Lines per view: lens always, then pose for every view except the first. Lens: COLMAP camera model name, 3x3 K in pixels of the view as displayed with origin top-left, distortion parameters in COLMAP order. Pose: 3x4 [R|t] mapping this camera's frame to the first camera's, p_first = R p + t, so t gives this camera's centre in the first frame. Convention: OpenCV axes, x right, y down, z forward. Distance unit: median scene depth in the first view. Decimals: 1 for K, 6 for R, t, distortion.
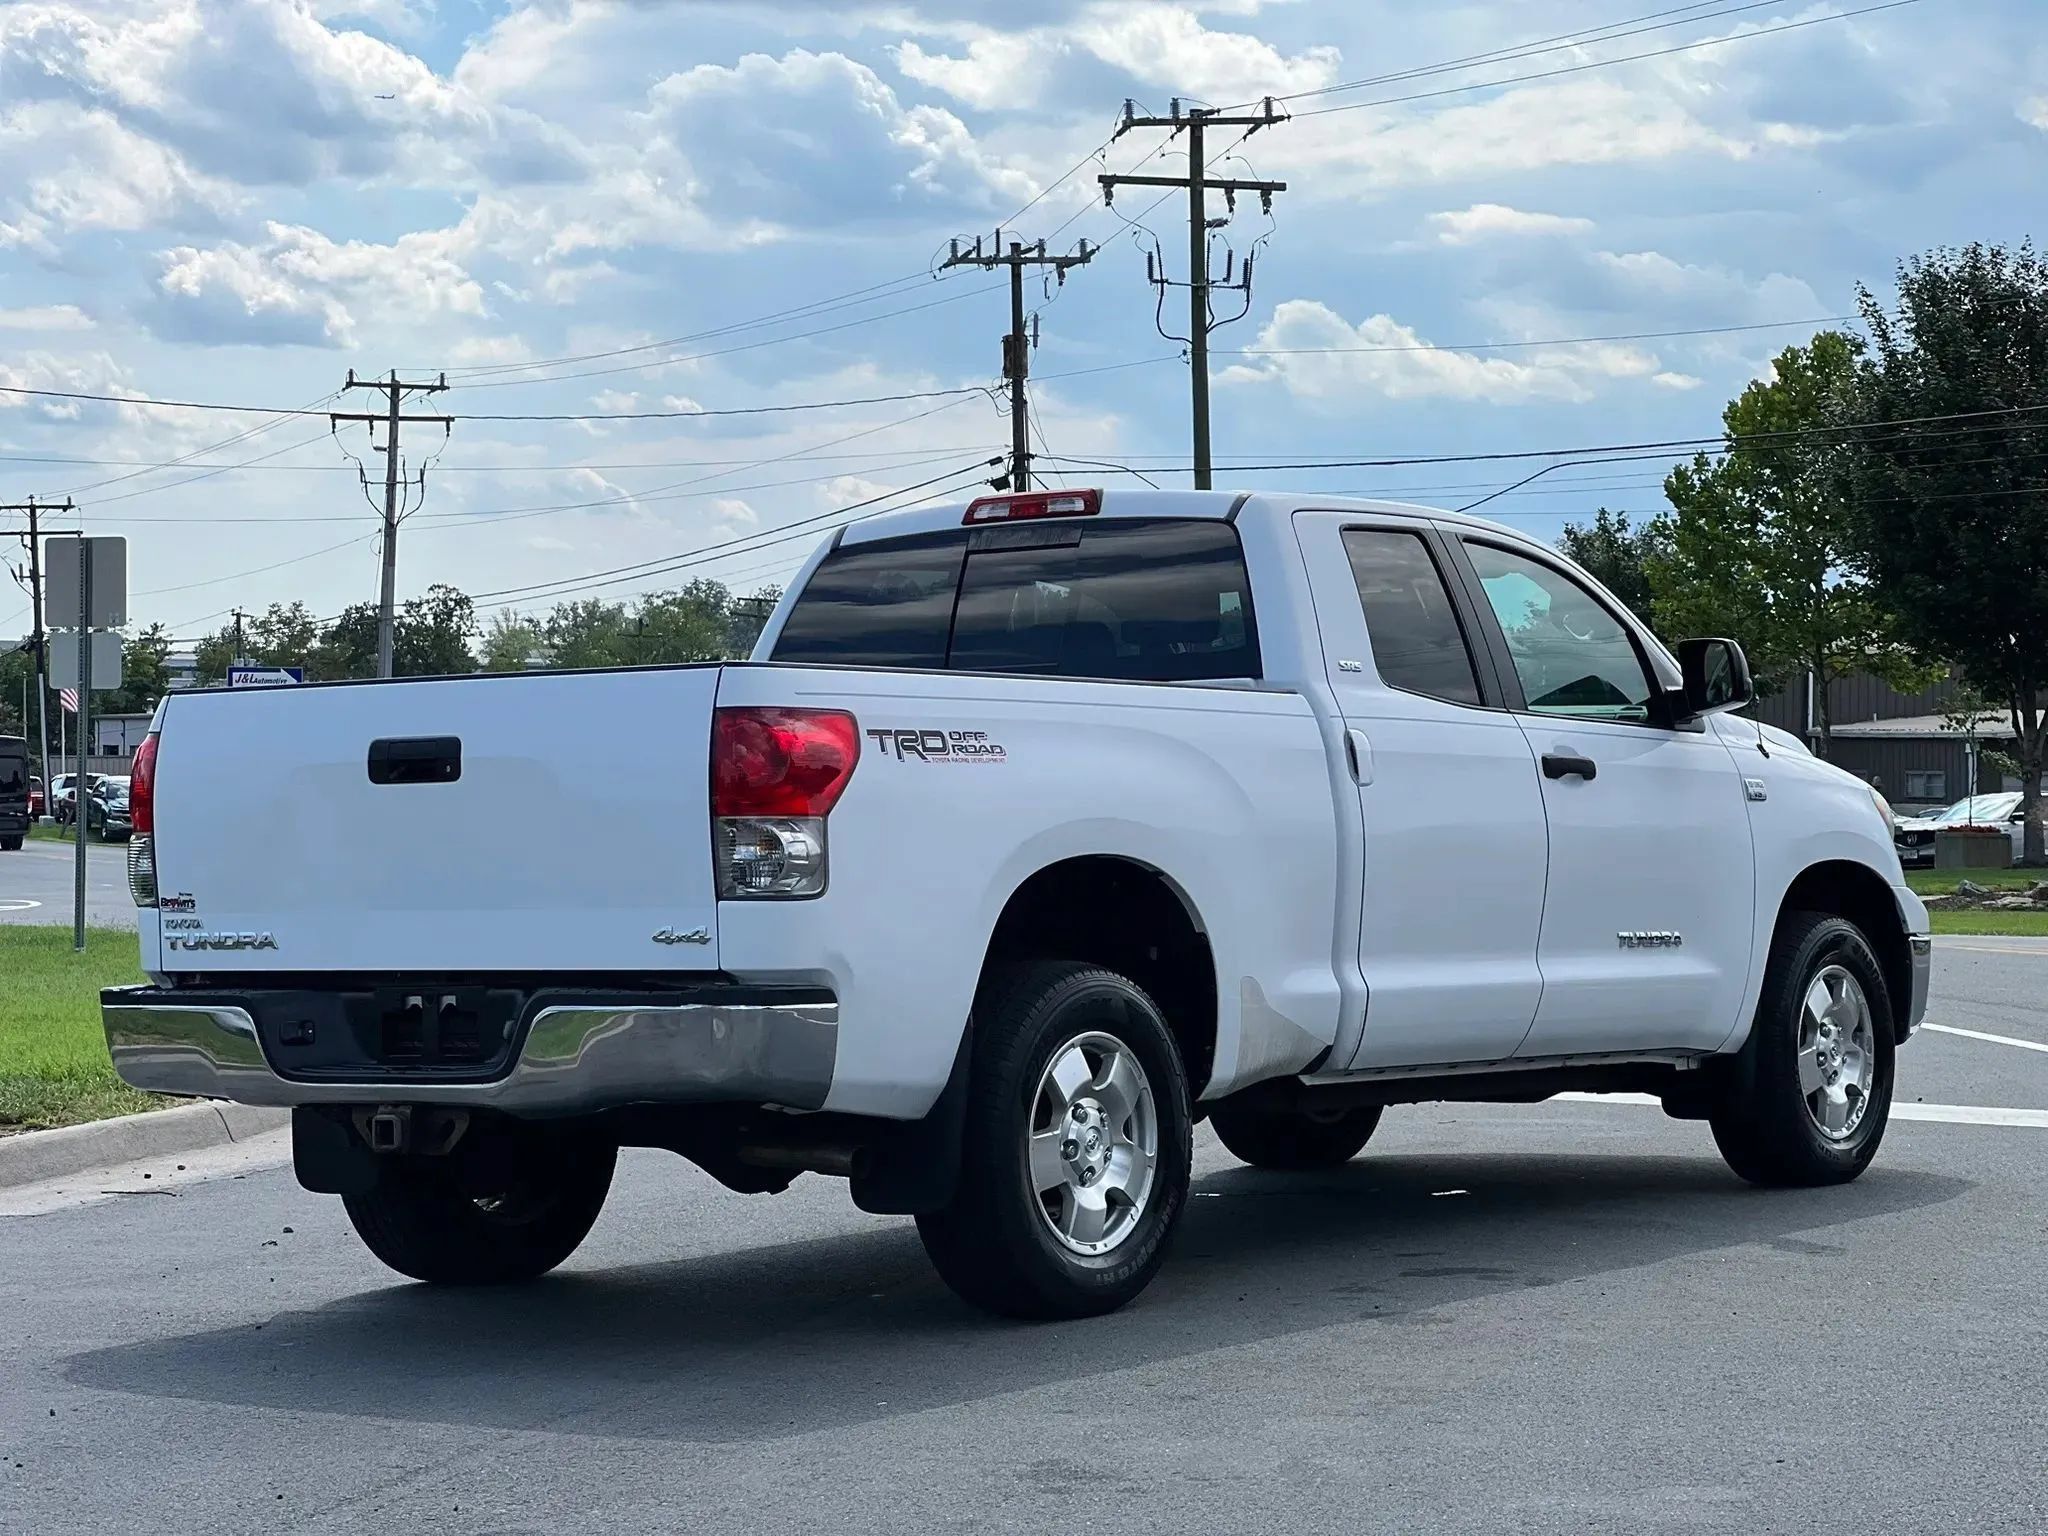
lens RADIAL K [[4690.1, 0, 1024.0], [0, 4690.1, 768.0], [0, 0, 1]] dist [-0.336455, 11.041215]
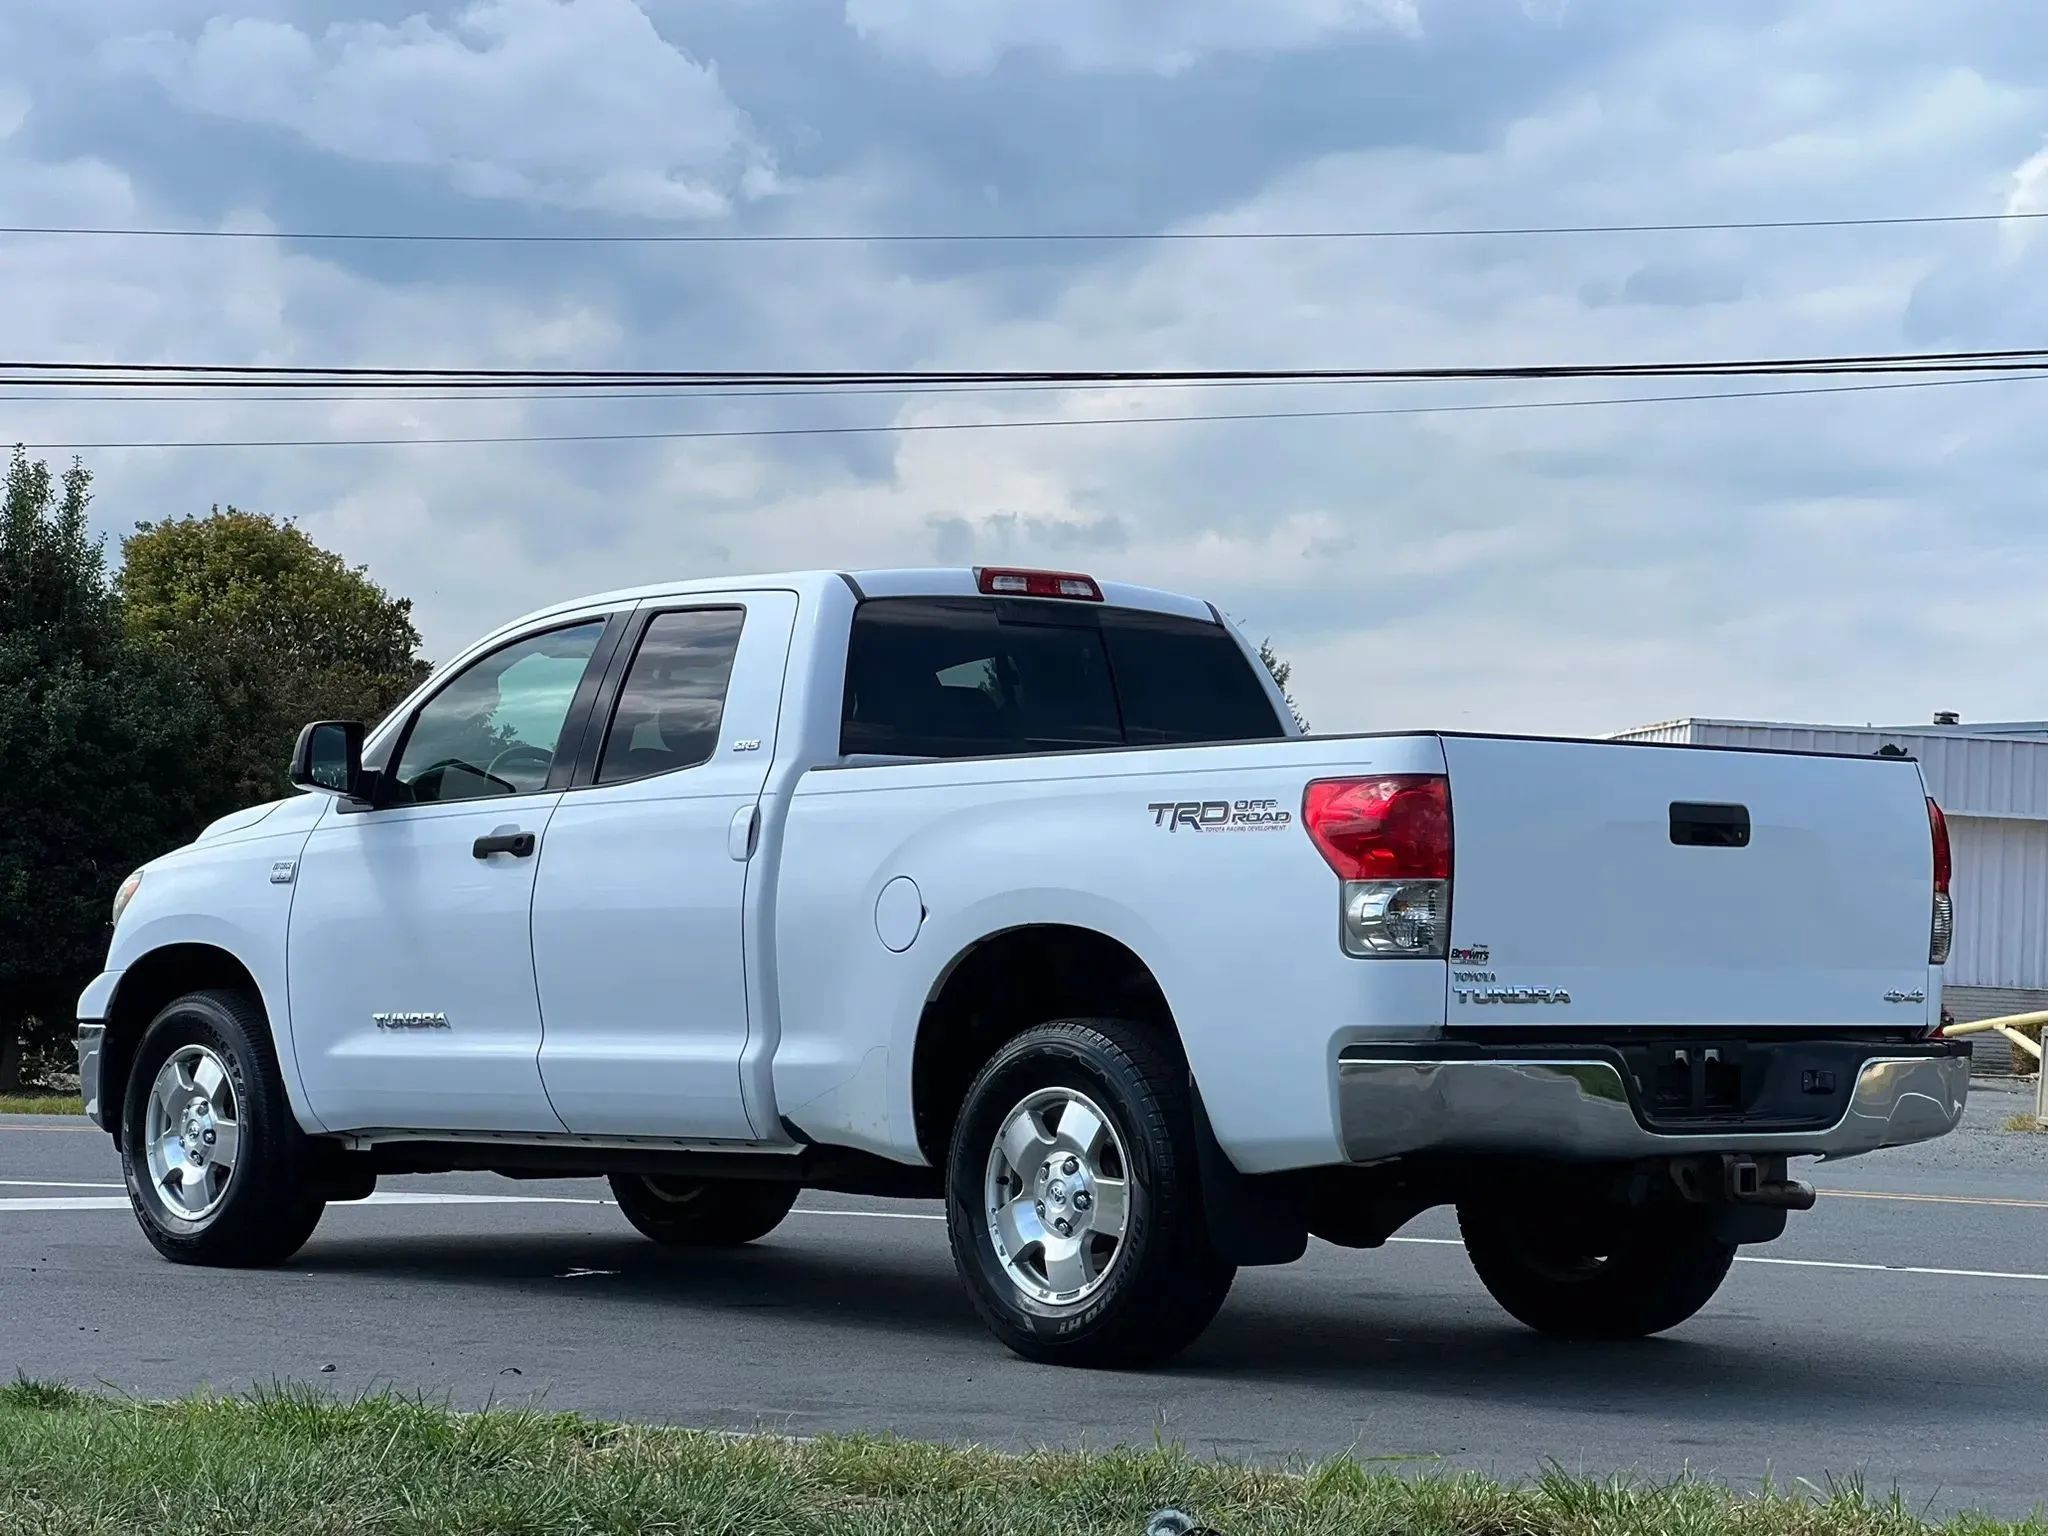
lens RADIAL K [[4690.1, 0, 1024.0], [0, 4690.1, 768.0], [0, 0, 1]] dist [-0.336455, 11.041215]
pose [[0.216409, 0.058855, 0.974527, -1.011870], [-0.032397, 0.998064, -0.053082, 0.039608], [-0.975765, -0.020085, 0.217897, 0.787709]]
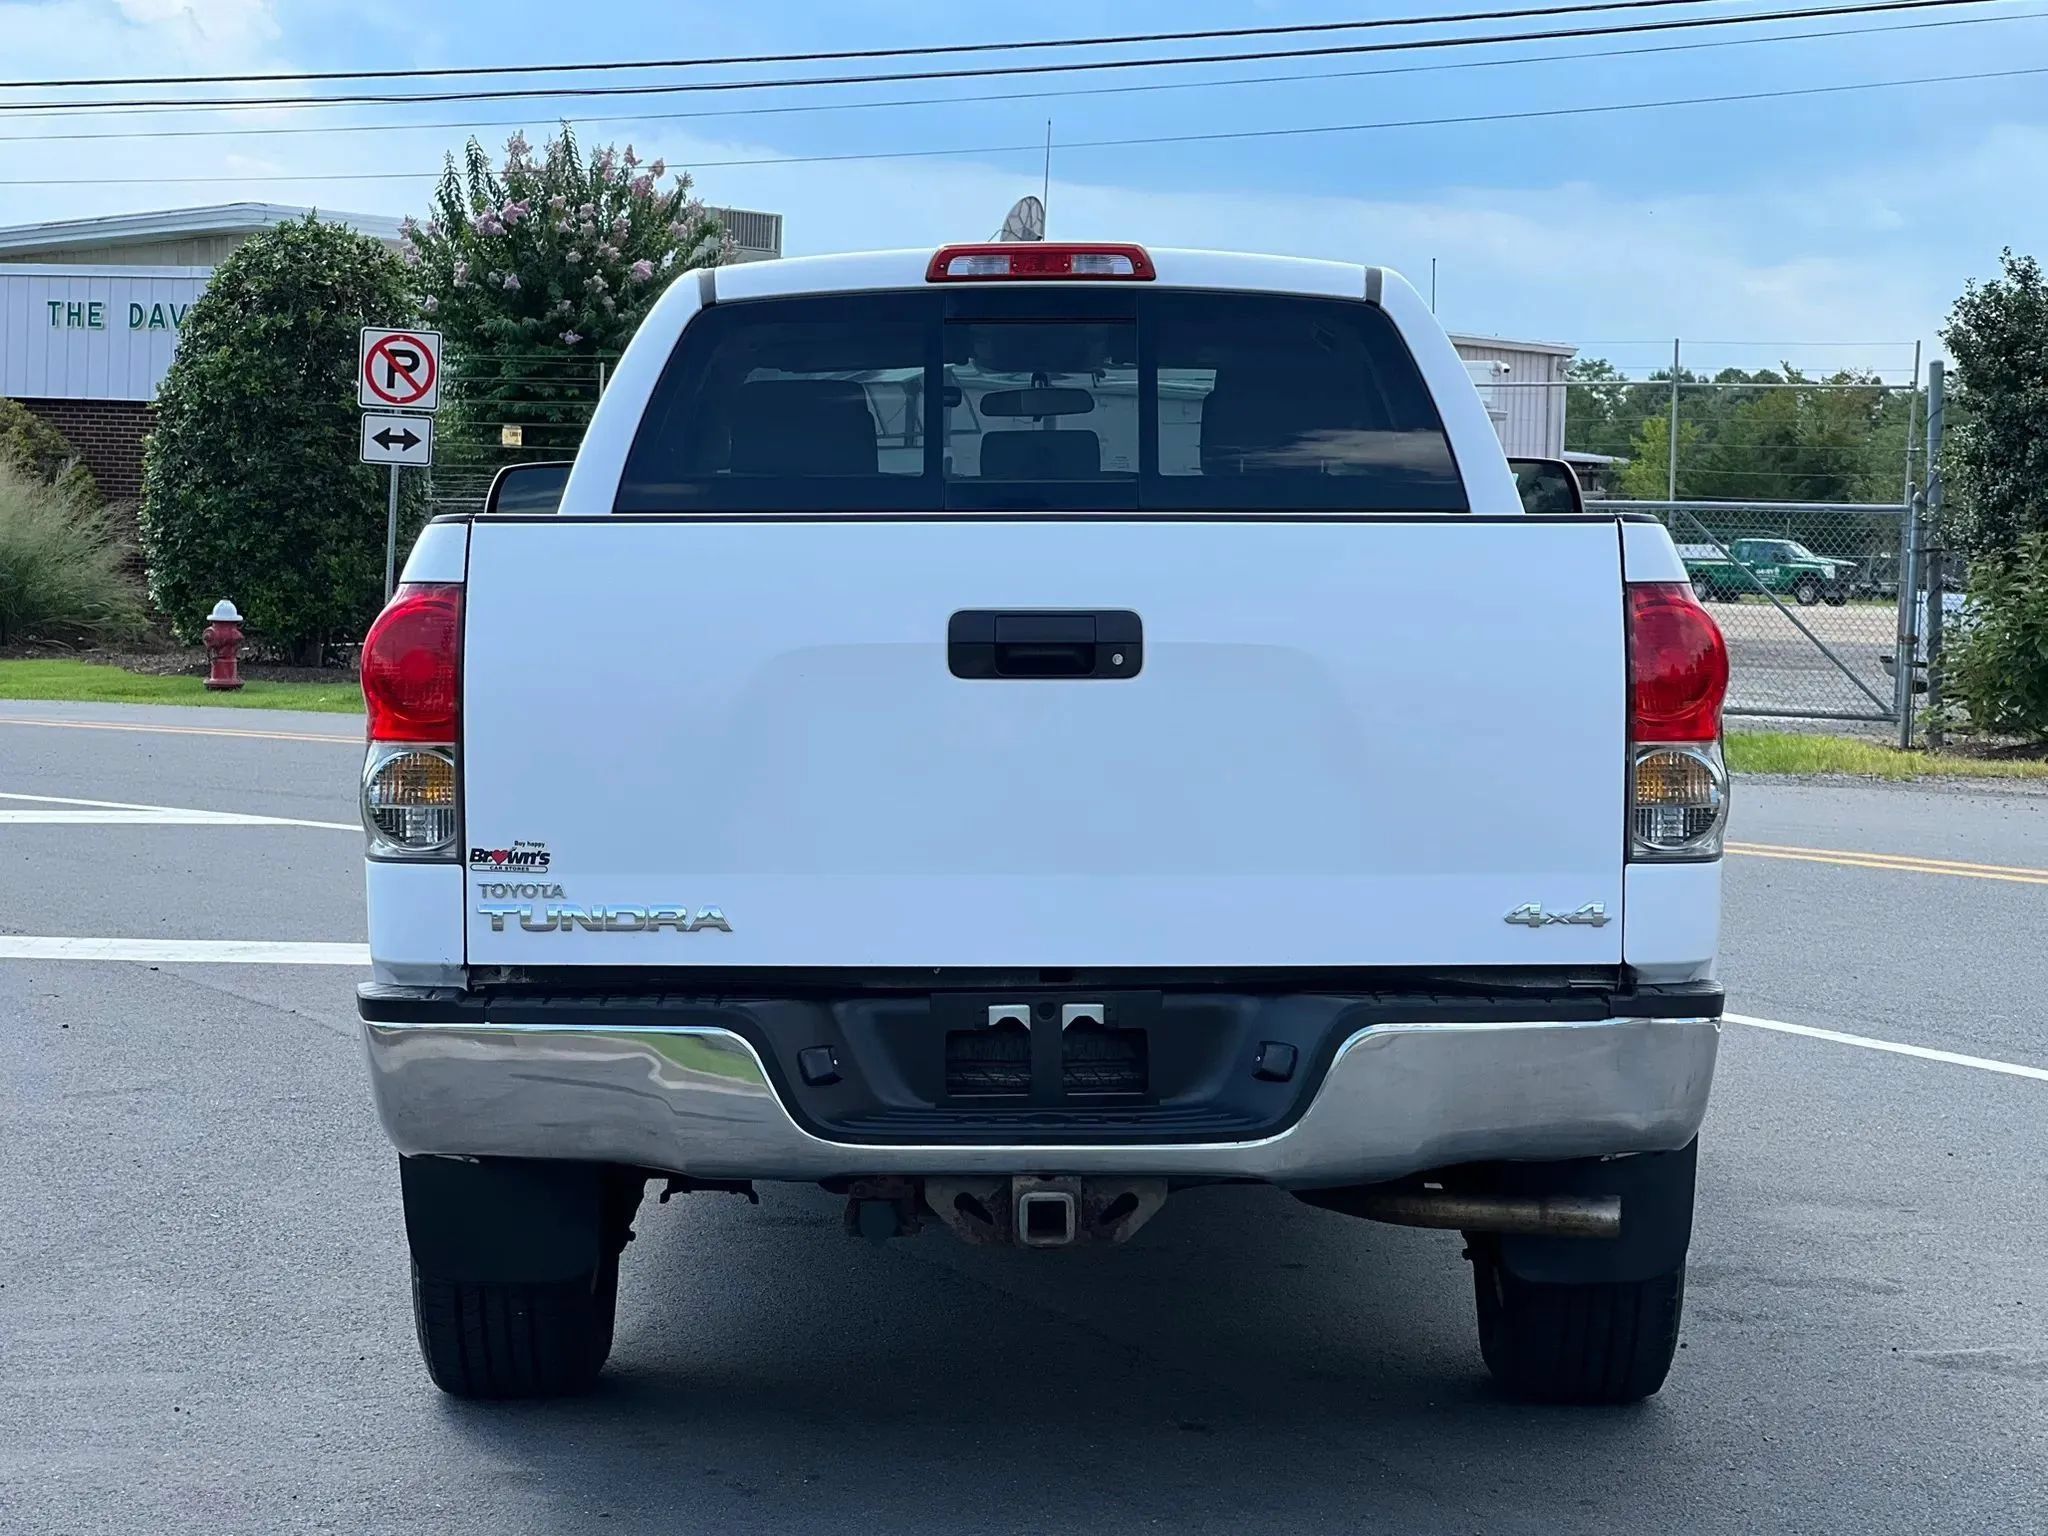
lens RADIAL K [[4690.1, 0, 1024.0], [0, 4690.1, 768.0], [0, 0, 1]] dist [-0.336455, 11.041215]
pose [[0.808664, -0.012149, 0.588145, -0.439470], [-0.025095, 0.998164, 0.055122, -0.017253], [-0.587735, -0.059334, 0.806875, 0.407953]]
